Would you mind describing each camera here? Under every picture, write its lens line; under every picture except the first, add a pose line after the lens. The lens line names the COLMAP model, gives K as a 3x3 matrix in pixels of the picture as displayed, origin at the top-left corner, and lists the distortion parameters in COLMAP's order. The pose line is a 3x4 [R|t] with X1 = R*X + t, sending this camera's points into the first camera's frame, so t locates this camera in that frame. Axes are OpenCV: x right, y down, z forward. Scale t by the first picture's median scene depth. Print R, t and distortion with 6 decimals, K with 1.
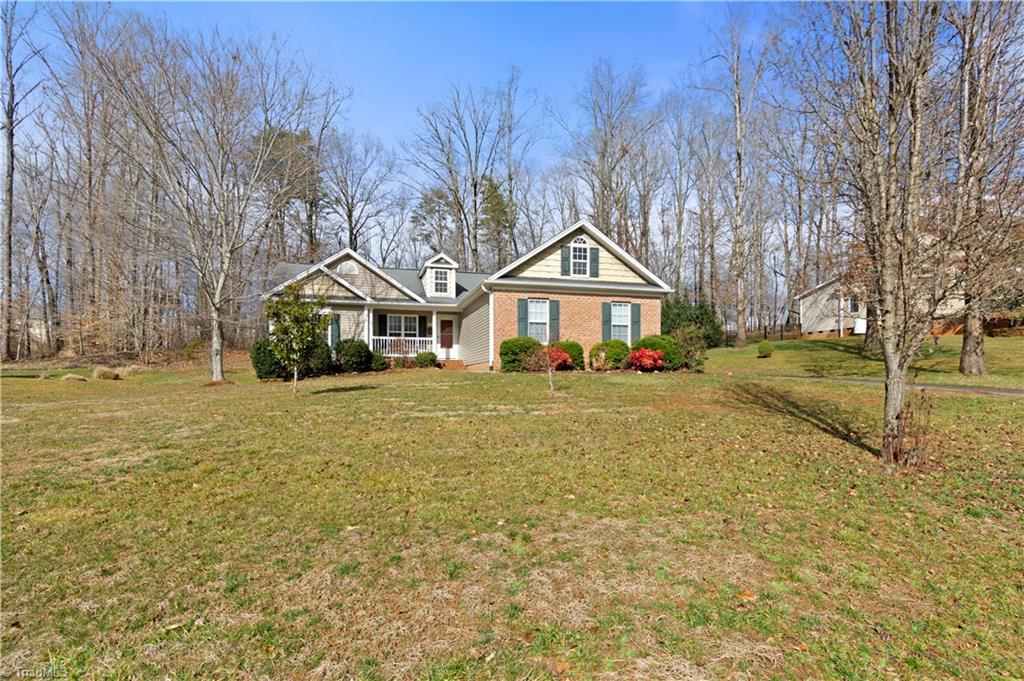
lens RADIAL K [[522.3, 0, 511.9], [0, 522.3, 342.7], [0, 0, 1]] dist [0.001011, -0.000366]
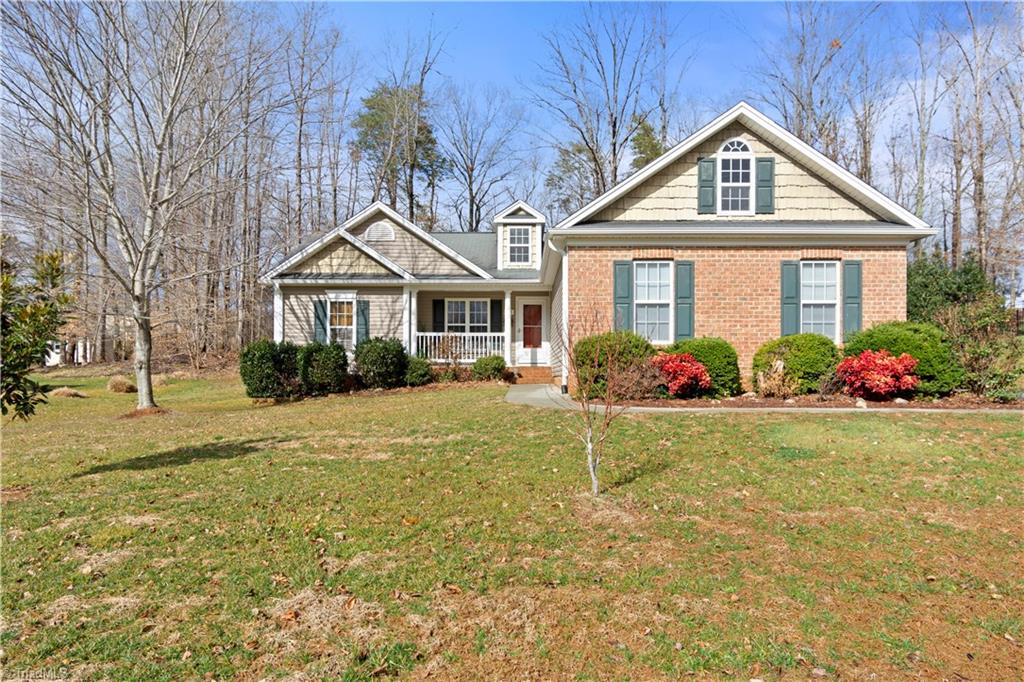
lens RADIAL K [[622.4, 0, 516.1], [0, 622.4, 358.8], [0, 0, 1]] dist [-0.007587, 0.000679]
pose [[0.966088, -0.008255, -0.258083, 0.074675], [0.019275, 0.999006, 0.040199, -0.009841], [0.257494, -0.043811, 0.965286, 0.321189]]
